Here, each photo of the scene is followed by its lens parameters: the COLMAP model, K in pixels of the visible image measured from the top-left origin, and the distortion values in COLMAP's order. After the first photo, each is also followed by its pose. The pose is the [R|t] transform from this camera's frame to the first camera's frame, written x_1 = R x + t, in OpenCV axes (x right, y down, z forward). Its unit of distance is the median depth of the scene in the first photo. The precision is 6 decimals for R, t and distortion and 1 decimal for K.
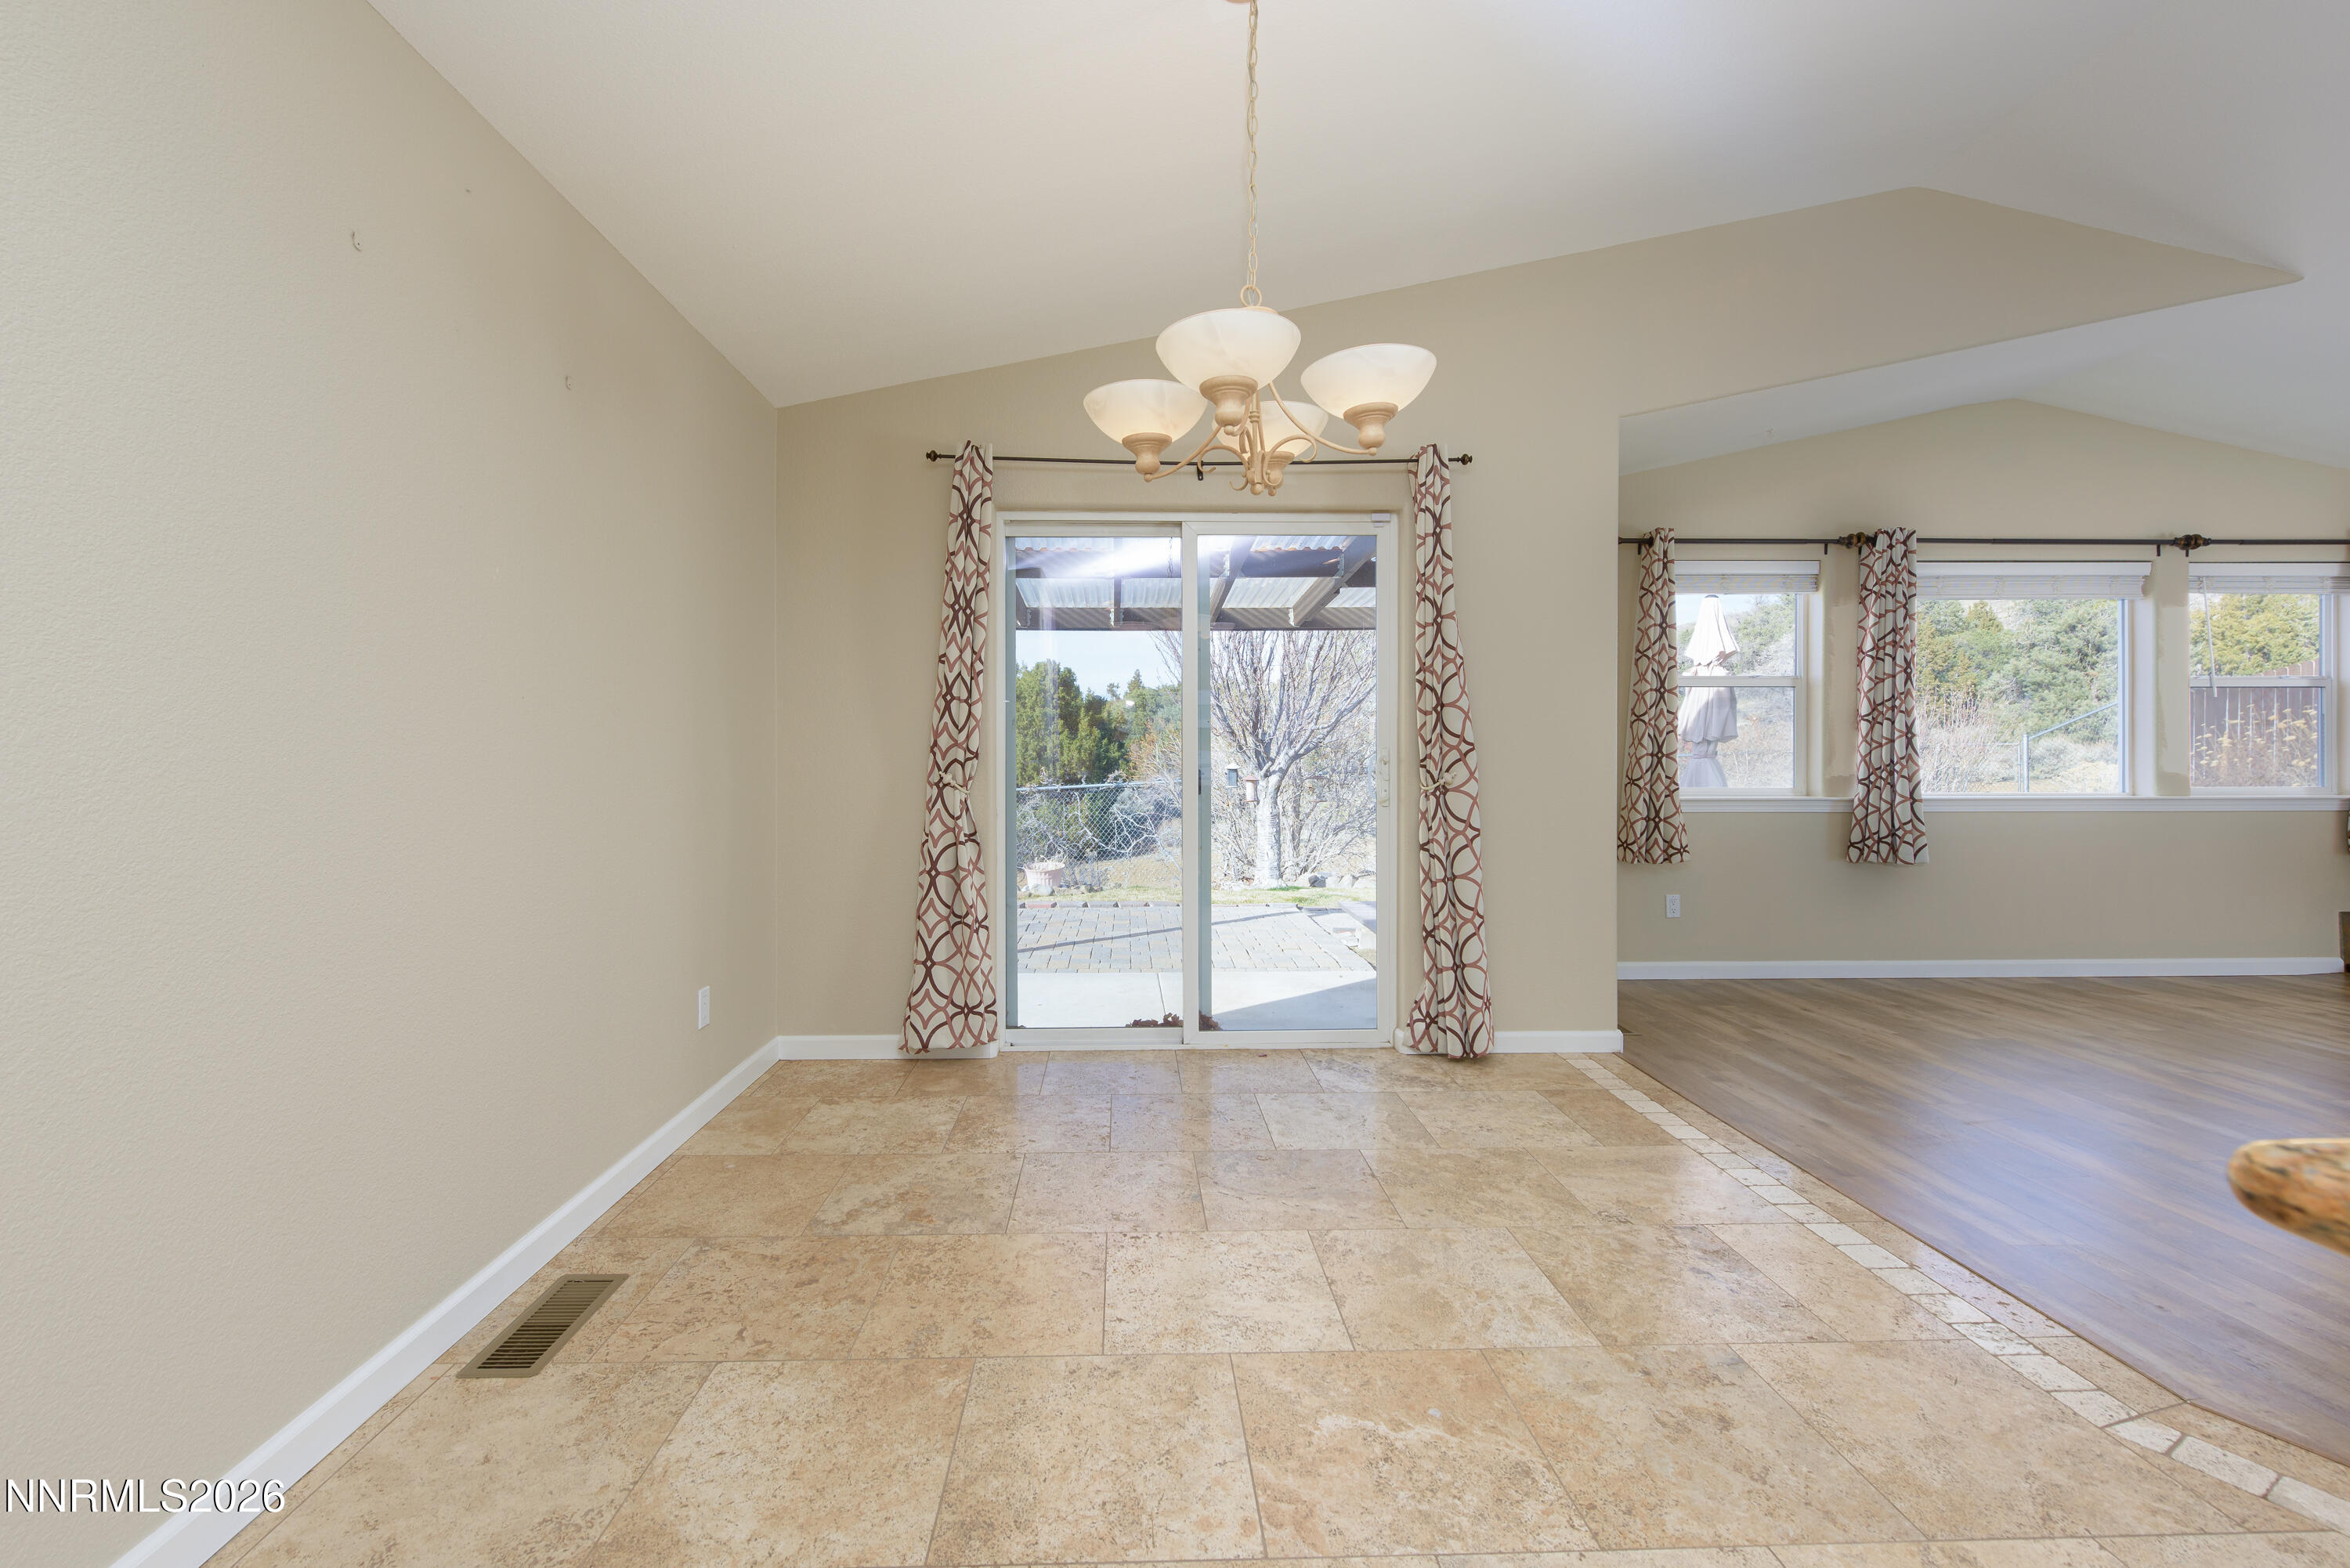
lens RADIAL K [[987.4, 0, 1161.8], [0, 987.4, 763.5], [0, 0, 1]] dist [0.003995, -0.000351]
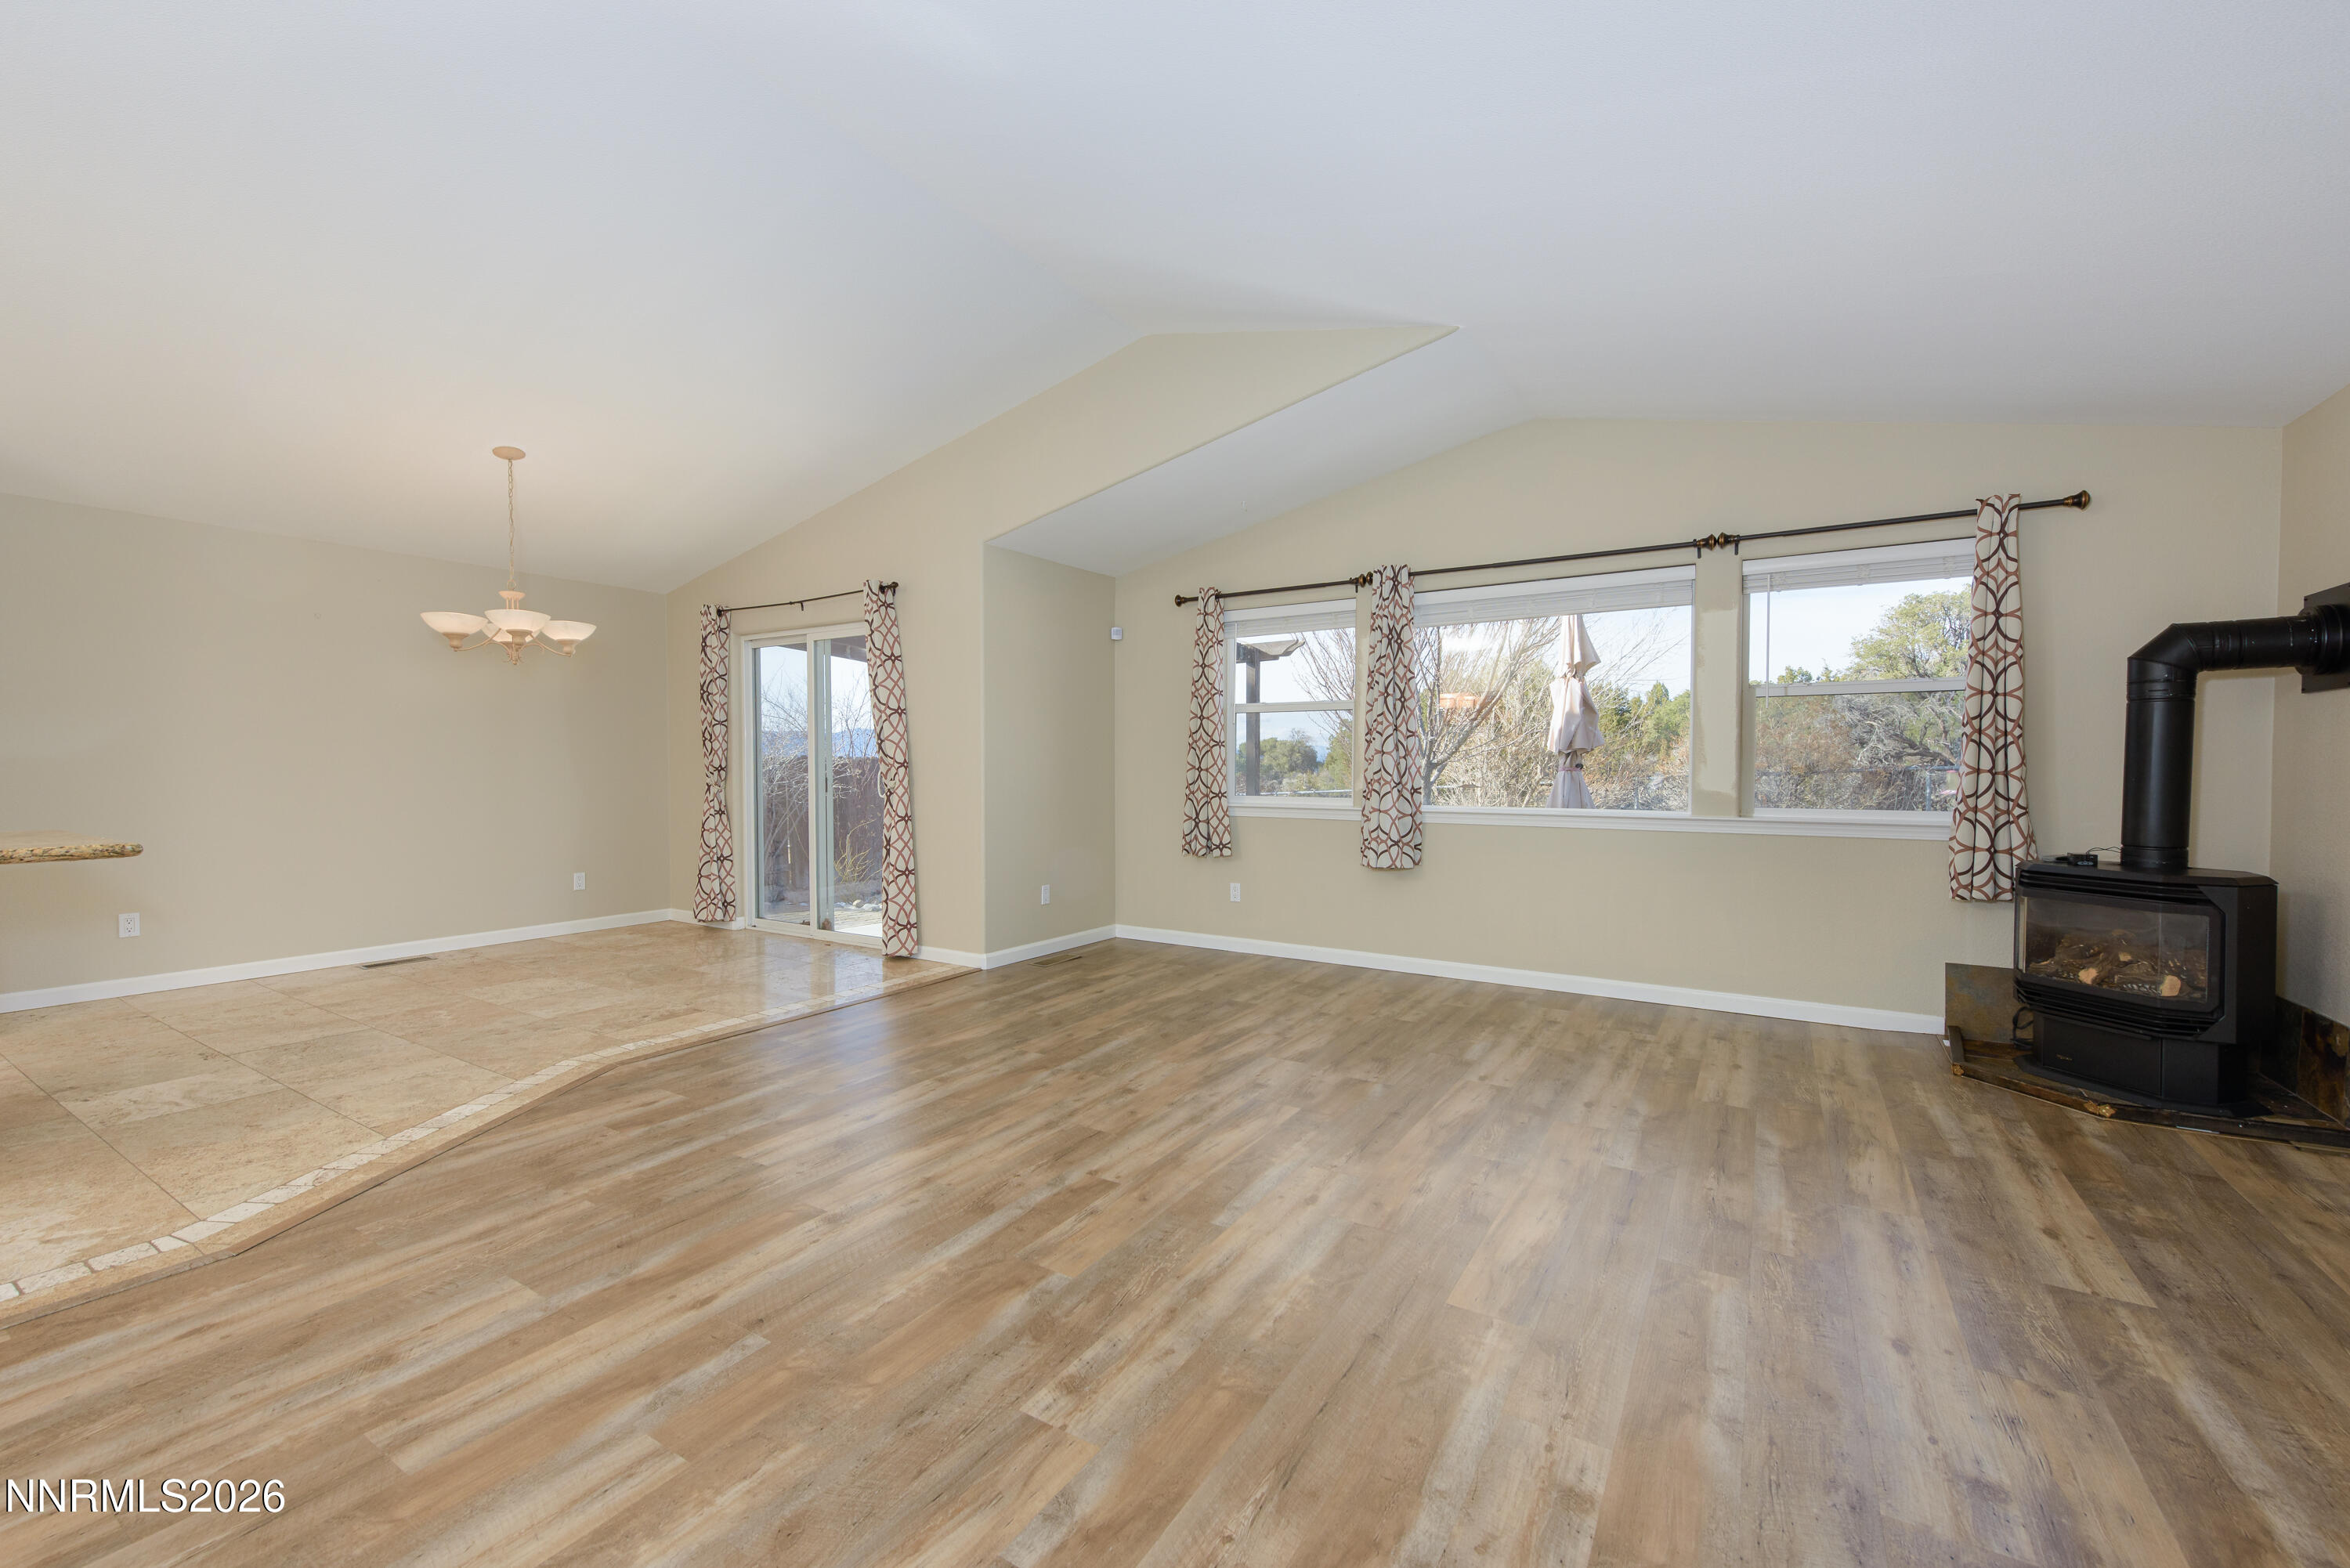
lens RADIAL K [[959.8, 0, 1179.3], [0, 959.8, 789.0], [0, 0, 1]] dist [0.002477, -0.000841]
pose [[0.829572, 0.016154, -0.558166, 1.585047], [-0.004485, 0.999742, 0.022267, -0.015043], [0.558382, -0.015968, 0.829430, -0.034692]]
